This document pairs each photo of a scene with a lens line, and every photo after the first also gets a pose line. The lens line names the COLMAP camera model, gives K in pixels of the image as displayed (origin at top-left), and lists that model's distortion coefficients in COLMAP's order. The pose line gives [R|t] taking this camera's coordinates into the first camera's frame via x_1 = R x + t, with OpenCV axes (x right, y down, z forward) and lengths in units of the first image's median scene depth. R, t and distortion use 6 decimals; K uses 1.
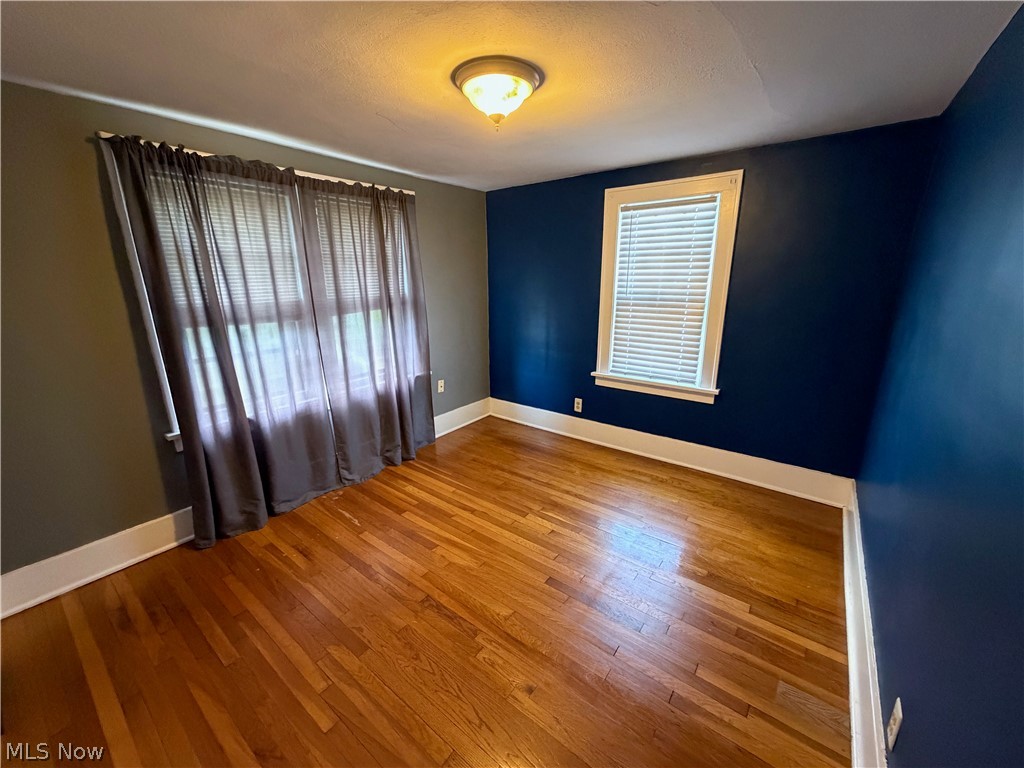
lens RADIAL K [[407.6, 0, 508.5], [0, 407.6, 386.9], [0, 0, 1]] dist [0.000413, -0.000065]
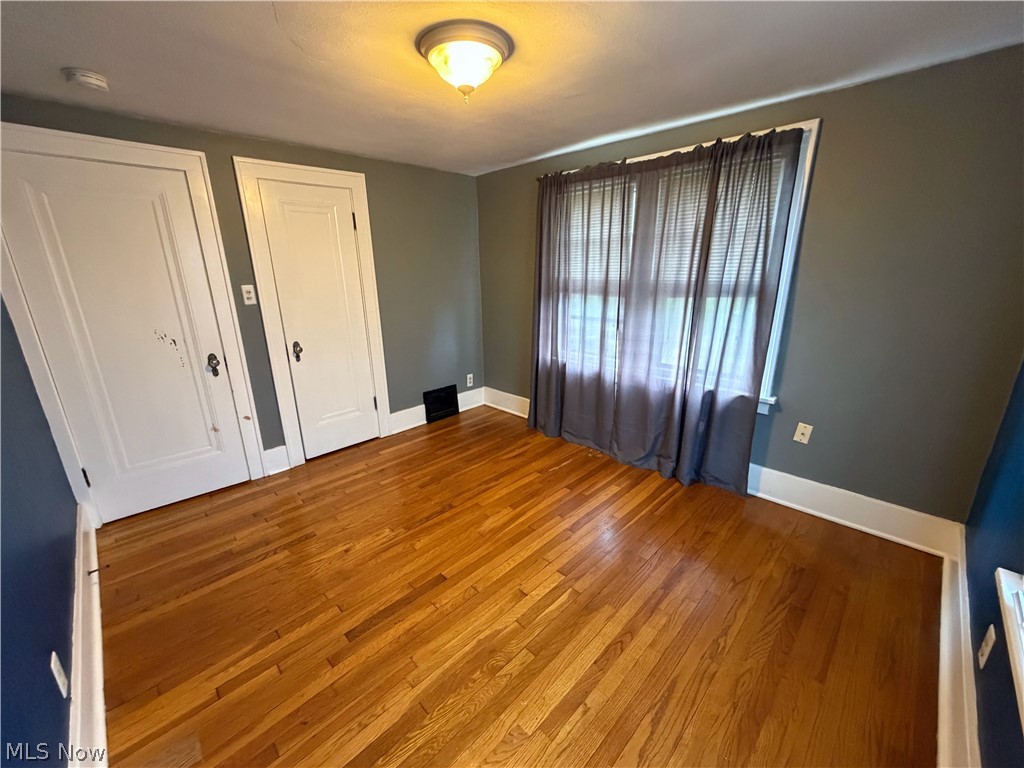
lens RADIAL K [[407.6, 0, 508.5], [0, 407.6, 386.9], [0, 0, 1]] dist [0.000413, -0.000065]
pose [[-0.134302, 0.291808, -0.947001, 0.729253], [-0.248371, 0.915242, 0.317245, -0.238565], [0.959310, 0.277814, -0.050442, 0.910666]]
